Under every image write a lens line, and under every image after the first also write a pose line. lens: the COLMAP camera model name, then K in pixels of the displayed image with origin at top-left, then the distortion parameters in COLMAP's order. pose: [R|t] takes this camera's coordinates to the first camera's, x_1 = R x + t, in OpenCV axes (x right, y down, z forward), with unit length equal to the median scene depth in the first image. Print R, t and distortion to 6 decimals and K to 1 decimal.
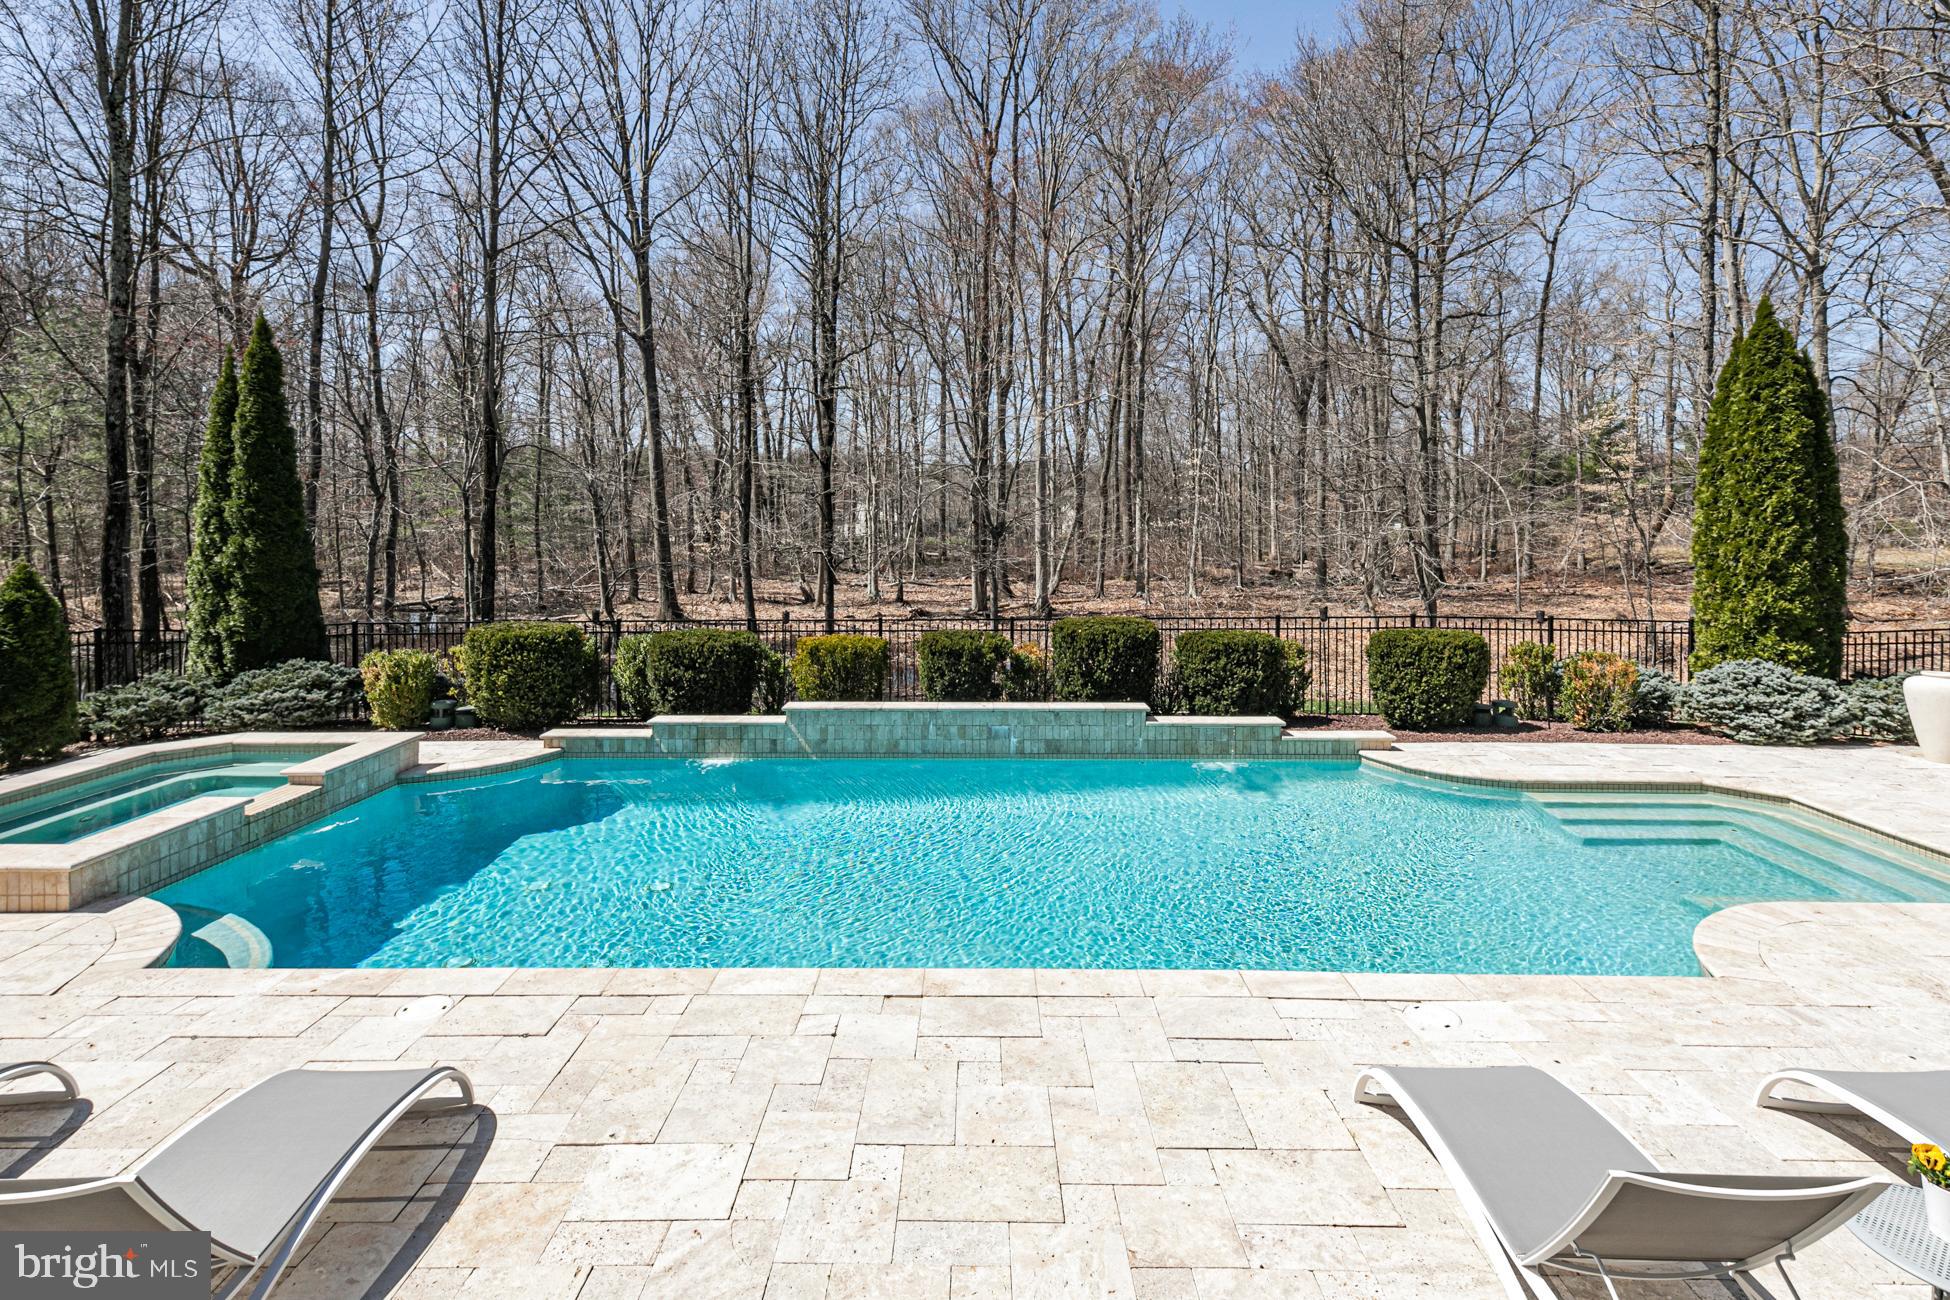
lens RADIAL K [[941.0, 0, 985.0], [0, 941.0, 548.8], [0, 0, 1]] dist [0.023081, -0.003742]
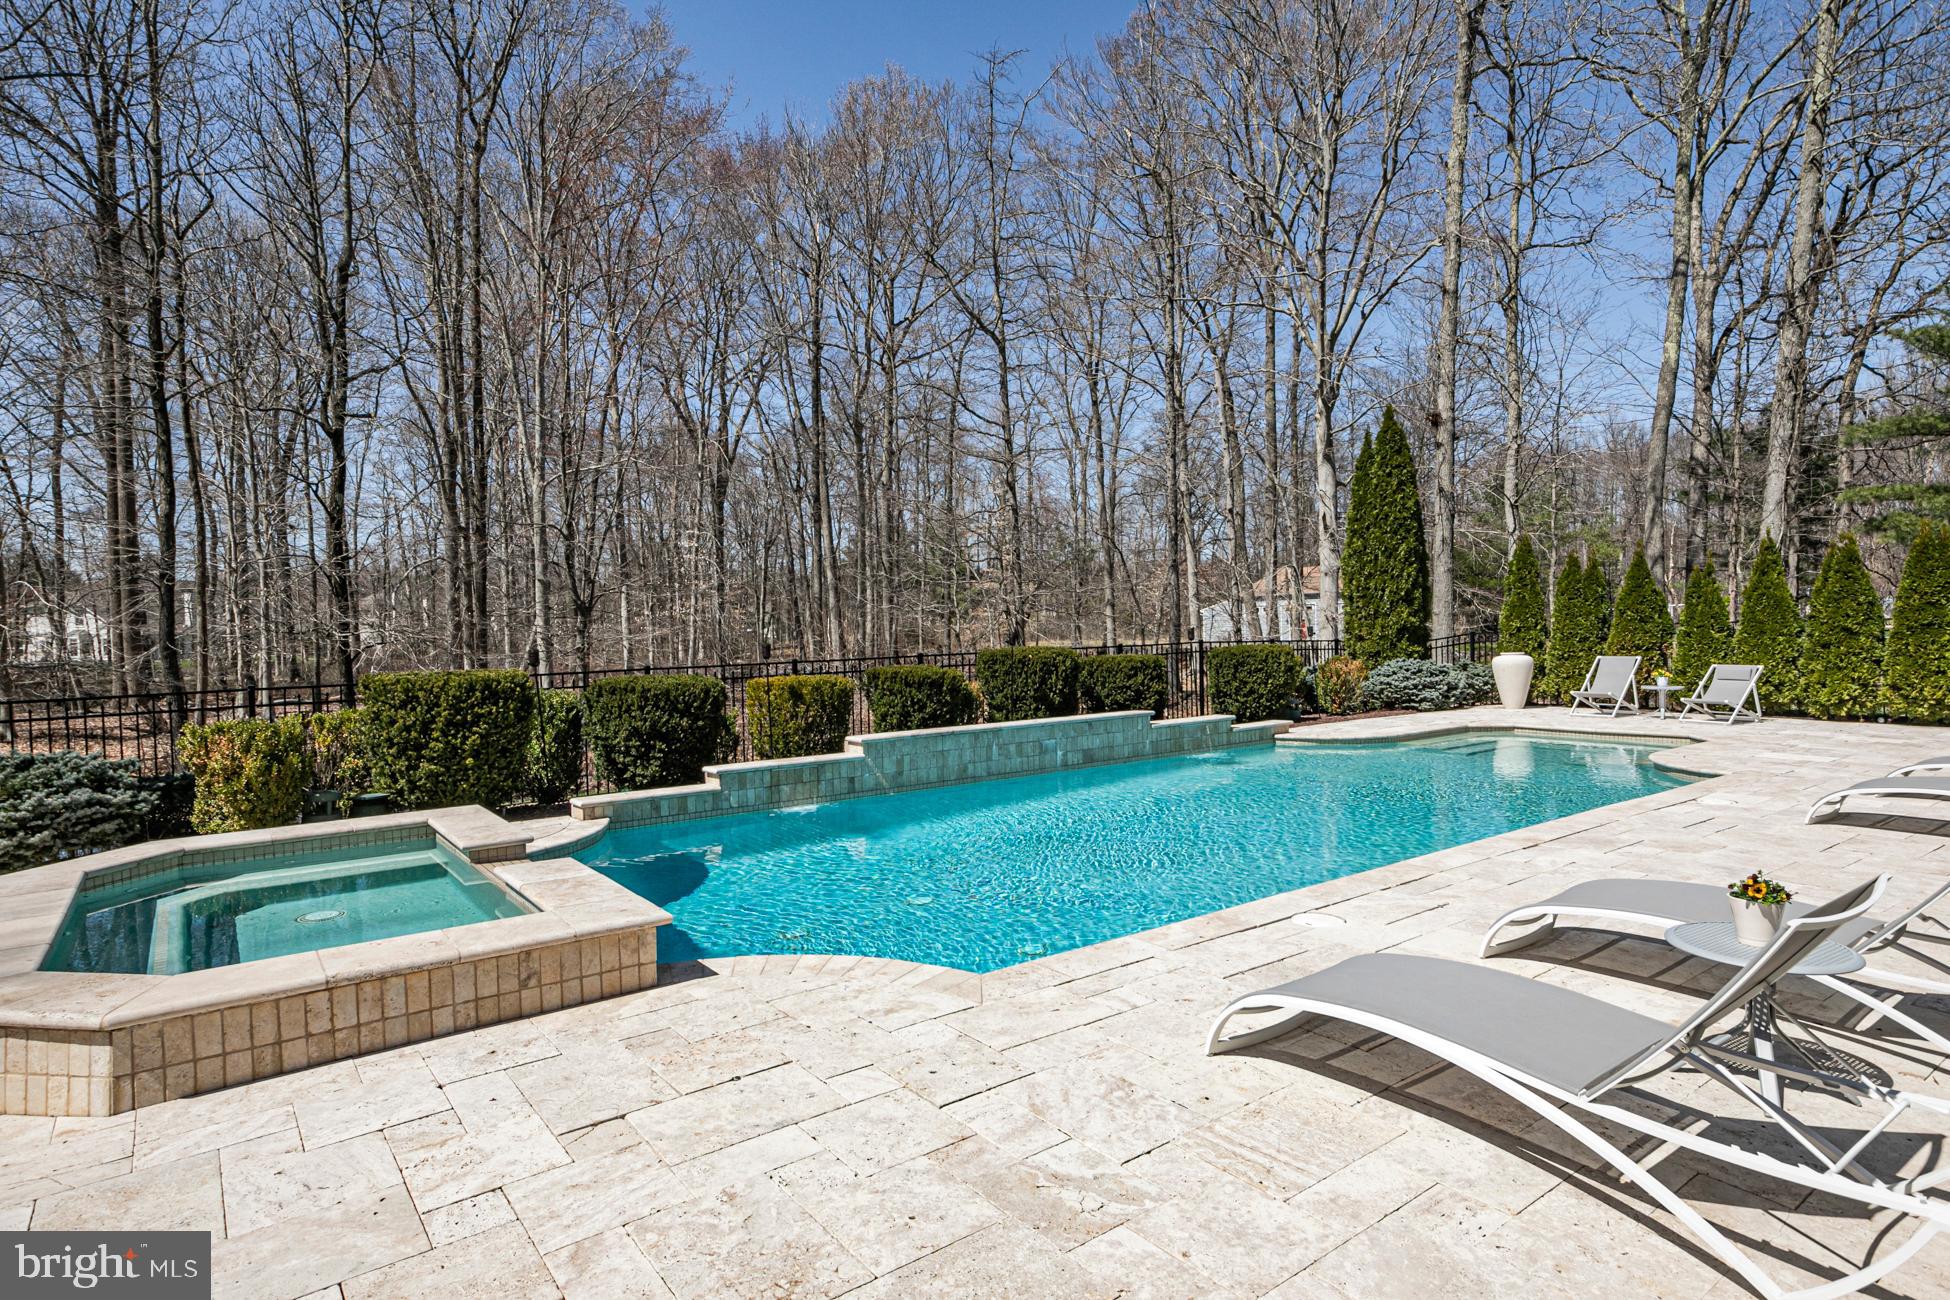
lens RADIAL K [[1040.3, 0, 959.8], [0, 1040.3, 651.6], [0, 0, 1]] dist [0.002274, 0.000027]
pose [[0.802220, -0.030998, 0.596223, -0.628945], [0.035246, 0.999368, 0.004534, 0.073527], [-0.595987, 0.017377, 0.802806, 0.137607]]
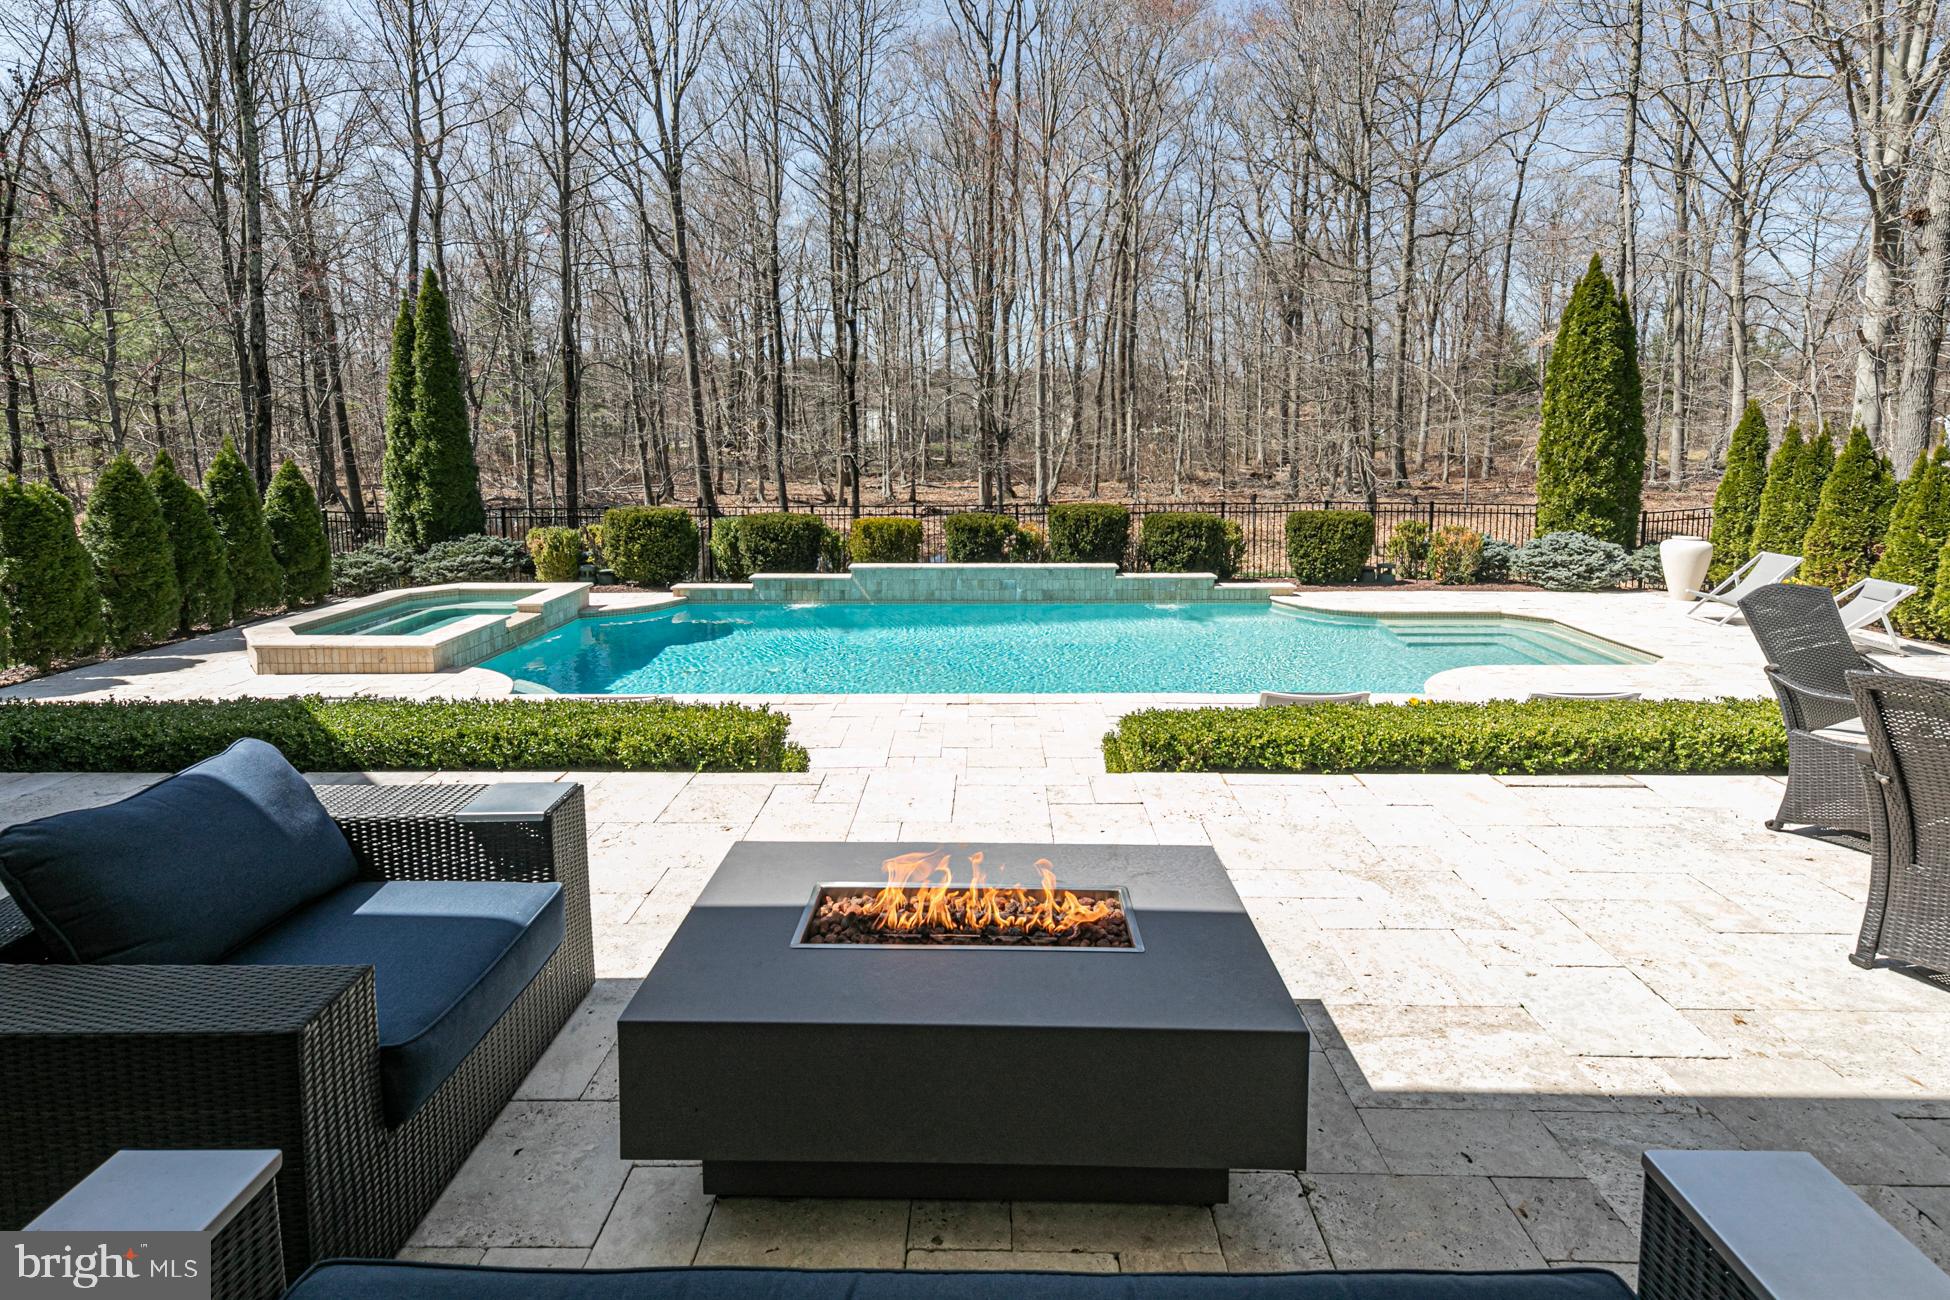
lens RADIAL K [[941.0, 0, 1002.5], [0, 941.0, 534.6], [0, 0, 1]] dist [0.023081, -0.003742]
pose [[0.999843, -0.002938, 0.017501, -0.014626], [0.001457, 0.996462, 0.084028, 0.007416], [-0.017686, -0.083989, 0.996310, -0.302824]]
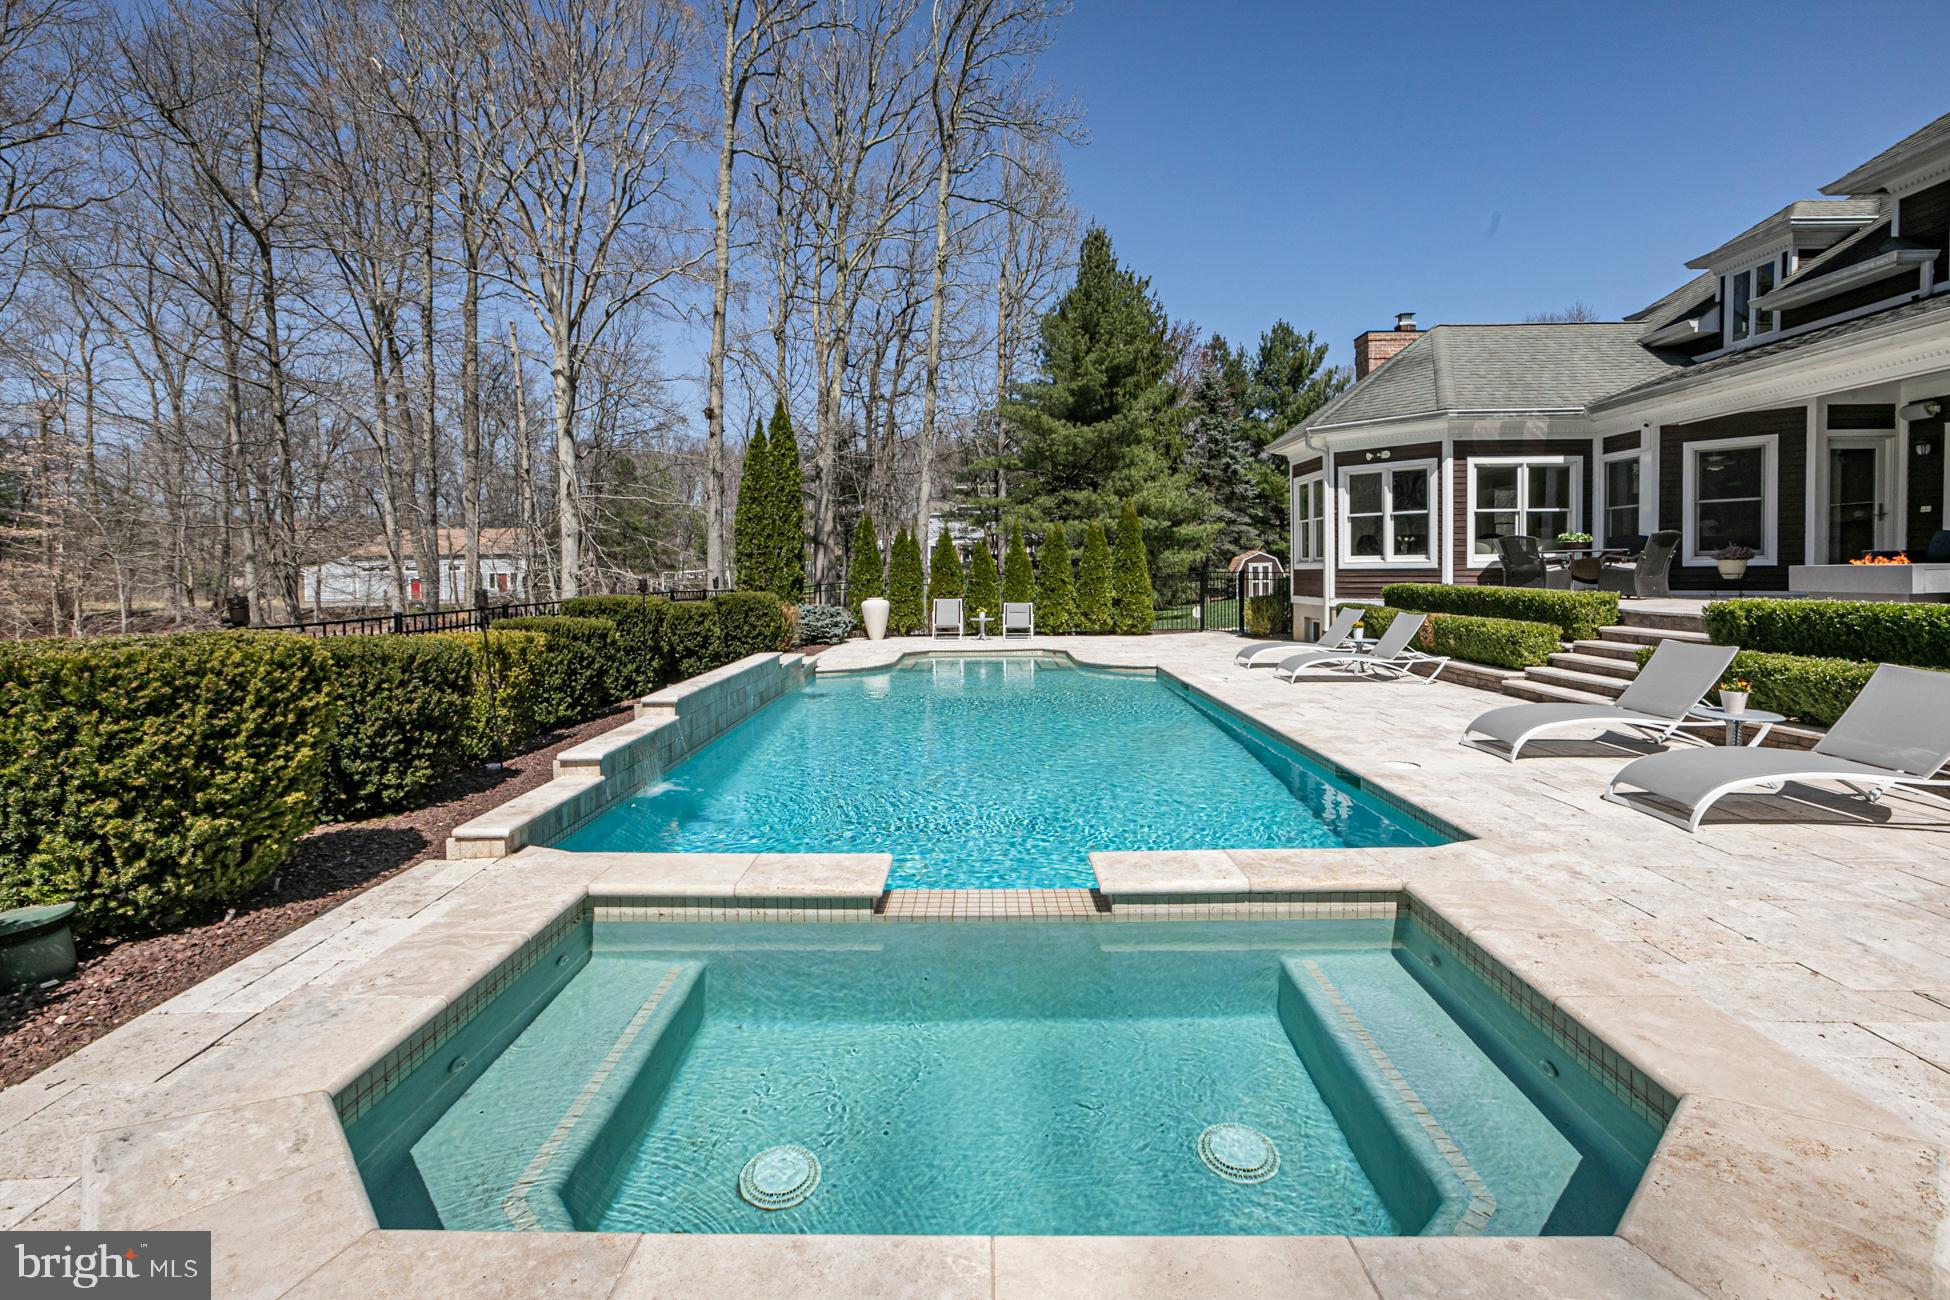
lens RADIAL K [[880.6, 0, 936.8], [0, 880.6, 591.4], [0, 0, 1]] dist [-0.001064, 0.000705]
pose [[0.031622, -0.022807, 0.999240, -0.796273], [0.038950, 0.999008, 0.021569, 0.064978], [-0.998741, 0.038238, 0.032479, 0.659964]]
